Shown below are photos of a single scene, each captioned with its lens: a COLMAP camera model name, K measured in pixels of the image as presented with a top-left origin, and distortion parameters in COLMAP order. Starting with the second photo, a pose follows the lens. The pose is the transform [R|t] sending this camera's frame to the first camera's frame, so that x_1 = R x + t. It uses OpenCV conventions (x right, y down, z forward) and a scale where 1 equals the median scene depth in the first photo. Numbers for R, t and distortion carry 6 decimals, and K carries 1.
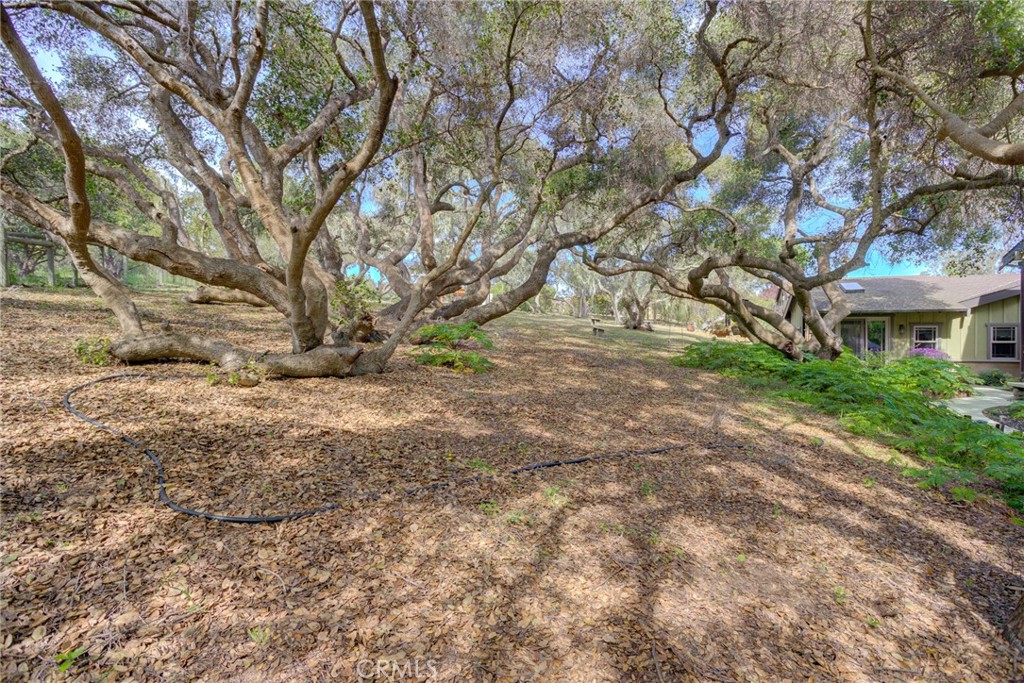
lens RADIAL K [[504.8, 0, 513.2], [0, 504.8, 339.8], [0, 0, 1]] dist [-0.020819, 0.009088]
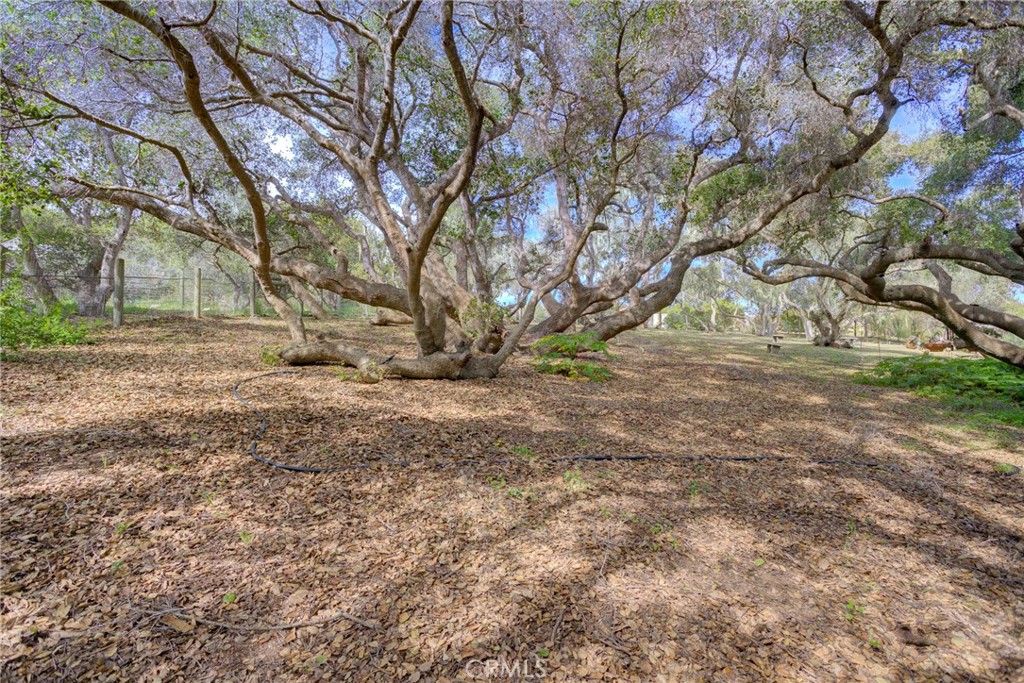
lens RADIAL K [[503.9, 0, 511.2], [0, 503.9, 339.8], [0, 0, 1]] dist [-0.008437, 0.004699]
pose [[0.934965, -0.019455, -0.354207, 0.079632], [0.002068, 0.998777, -0.049398, 0.018797], [0.354735, 0.045452, 0.933862, 0.000234]]
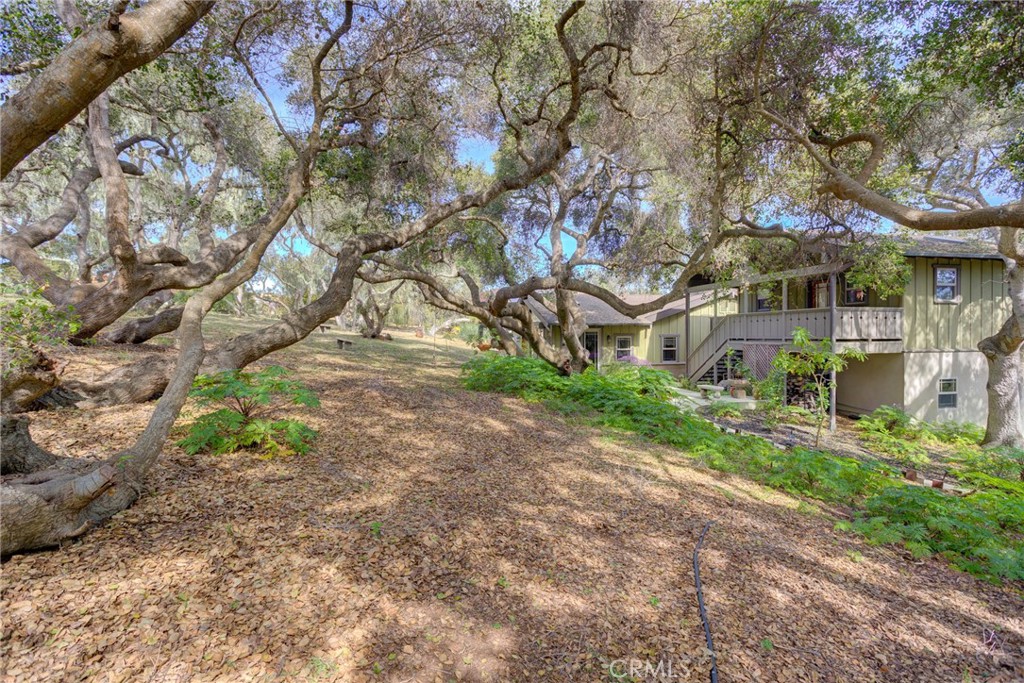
lens RADIAL K [[504.8, 0, 514.6], [0, 504.8, 335.7], [0, 0, 1]] dist [-0.020819, 0.009088]
pose [[0.828052, -0.005873, 0.560620, -0.114991], [0.008305, 0.999964, -0.001790, -0.043490], [-0.560589, 0.006138, 0.828071, 0.205035]]
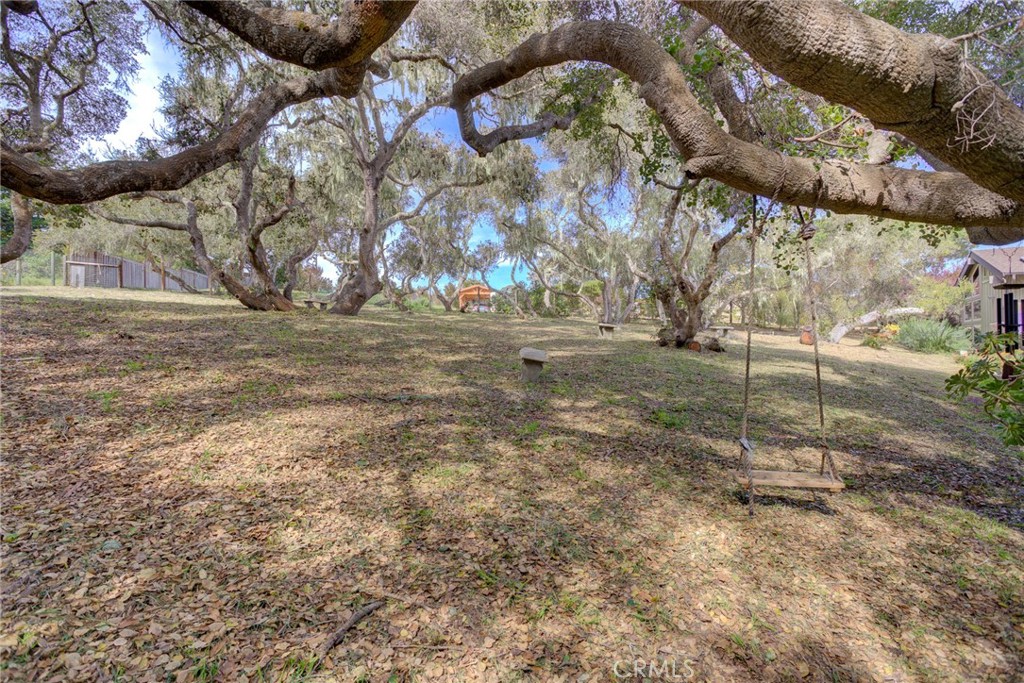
lens RADIAL K [[504.8, 0, 511.7], [0, 504.8, 340.6], [0, 0, 1]] dist [-0.020819, 0.009088]
pose [[0.985026, -0.008208, -0.172211, 0.340817], [0.006555, 0.999927, -0.010170, -0.045825], [0.172282, 0.008889, 0.985008, 1.062557]]
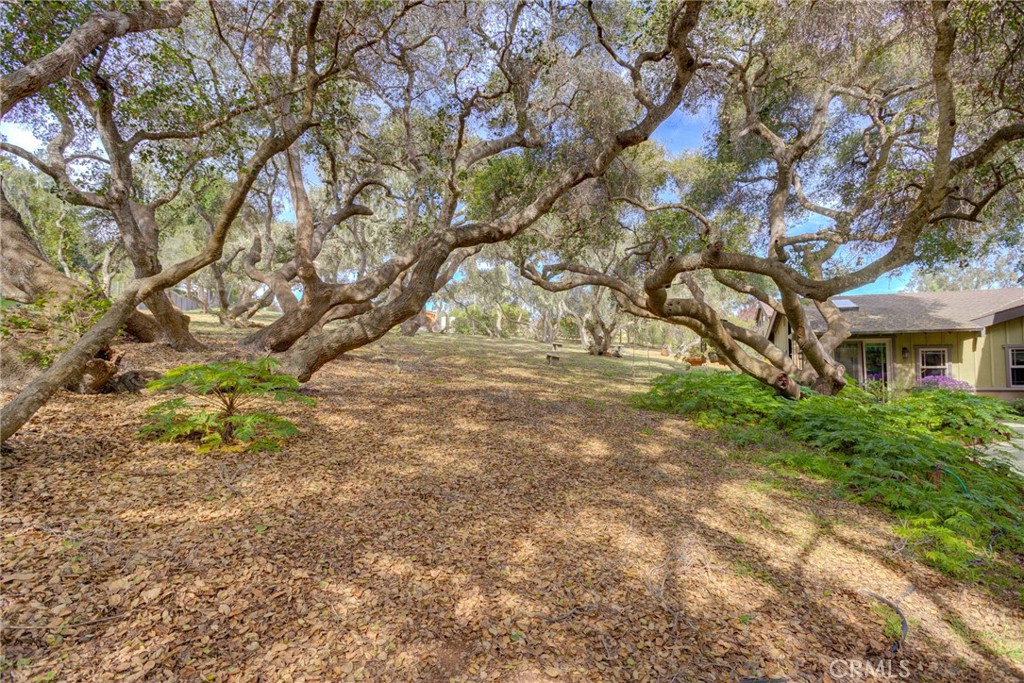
lens RADIAL K [[504.8, 0, 512.8], [0, 504.8, 339.6], [0, 0, 1]] dist [-0.020819, 0.009088]
pose [[0.999319, -0.009616, 0.035634, 0.116601], [0.011298, 0.998817, -0.047290, -0.016147], [-0.035137, 0.047660, 0.998245, 0.256369]]
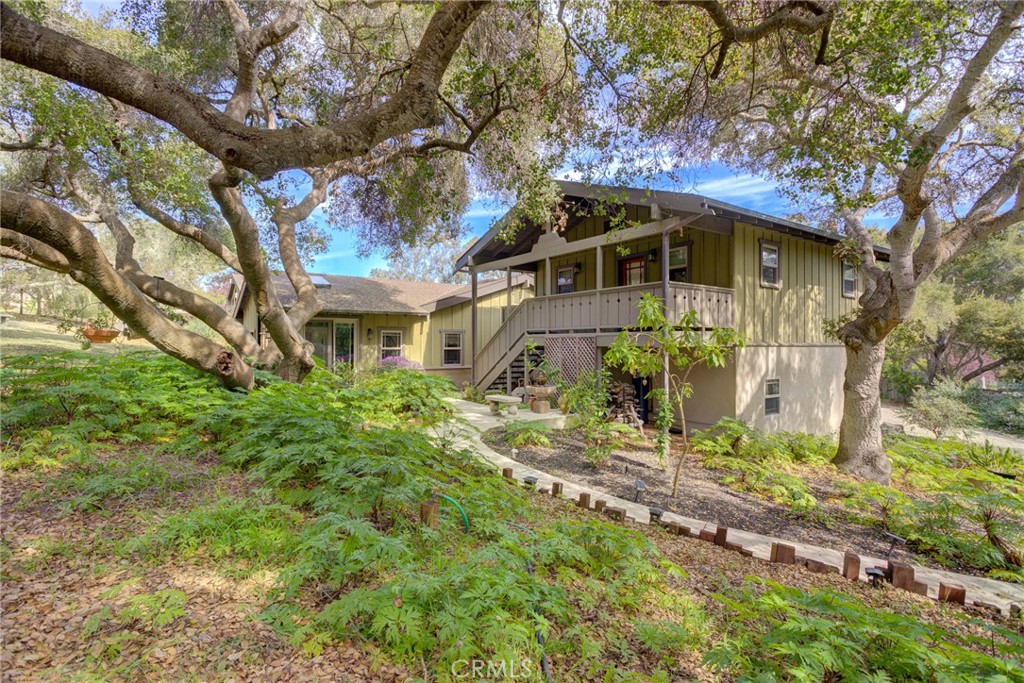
lens RADIAL K [[504.8, 0, 505.5], [0, 504.8, 341.3], [0, 0, 1]] dist [-0.020819, 0.009088]
pose [[0.559230, 0.004584, 0.829000, 0.292606], [0.002578, 0.999970, -0.007269, -0.003177], [-0.829009, 0.006202, 0.559201, 0.494901]]
